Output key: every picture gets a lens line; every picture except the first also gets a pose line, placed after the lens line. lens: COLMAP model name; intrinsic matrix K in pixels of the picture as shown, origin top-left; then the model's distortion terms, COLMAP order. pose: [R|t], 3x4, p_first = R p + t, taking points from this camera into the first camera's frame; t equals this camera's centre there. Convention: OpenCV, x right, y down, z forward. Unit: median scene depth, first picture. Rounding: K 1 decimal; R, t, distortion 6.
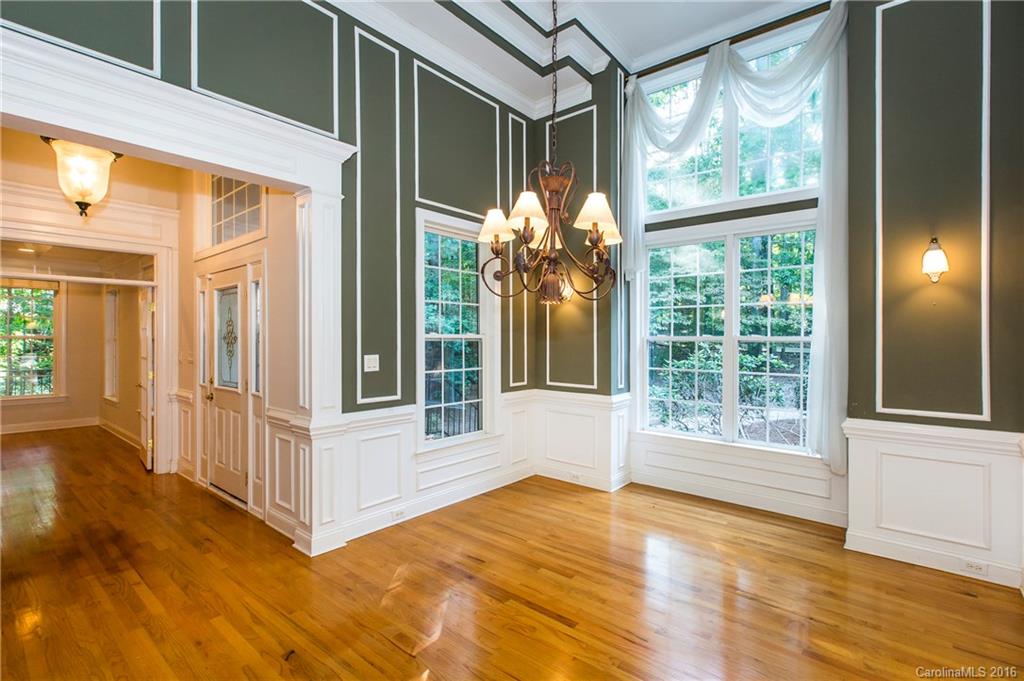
lens RADIAL K [[466.1, 0, 514.0], [0, 466.1, 338.8], [0, 0, 1]] dist [0.003642, 0.001504]
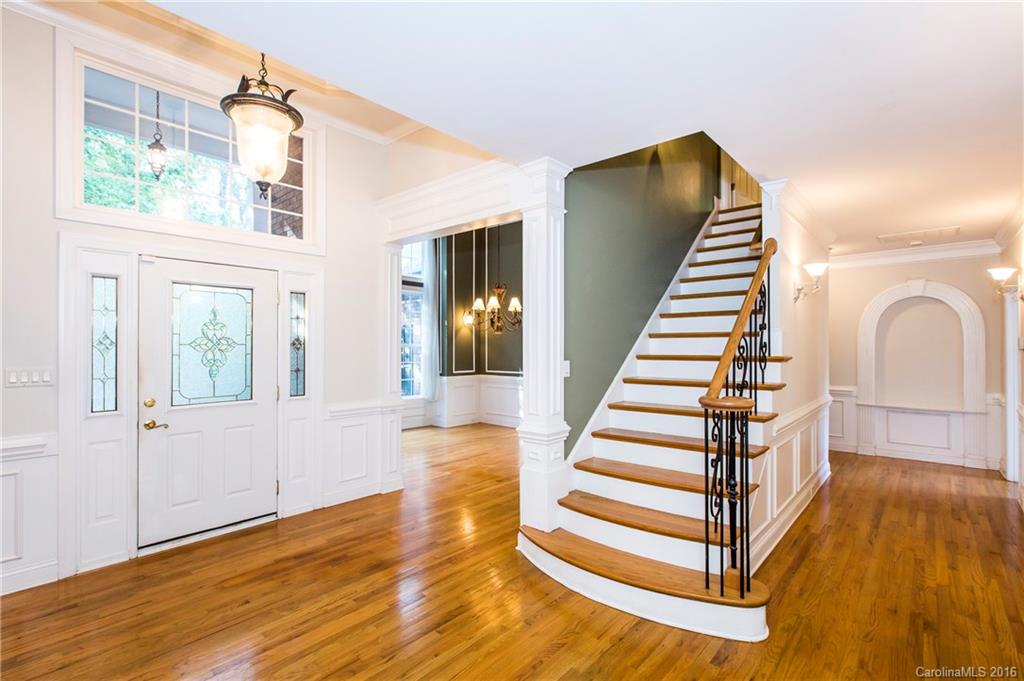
lens RADIAL K [[466.1, 0, 513.8], [0, 466.1, 344.5], [0, 0, 1]] dist [0.003642, 0.001504]
pose [[0.028115, 0.006250, 0.999585, -1.921341], [0.004226, 0.999971, -0.006371, 0.013579], [-0.999596, 0.004404, 0.028088, 0.596118]]
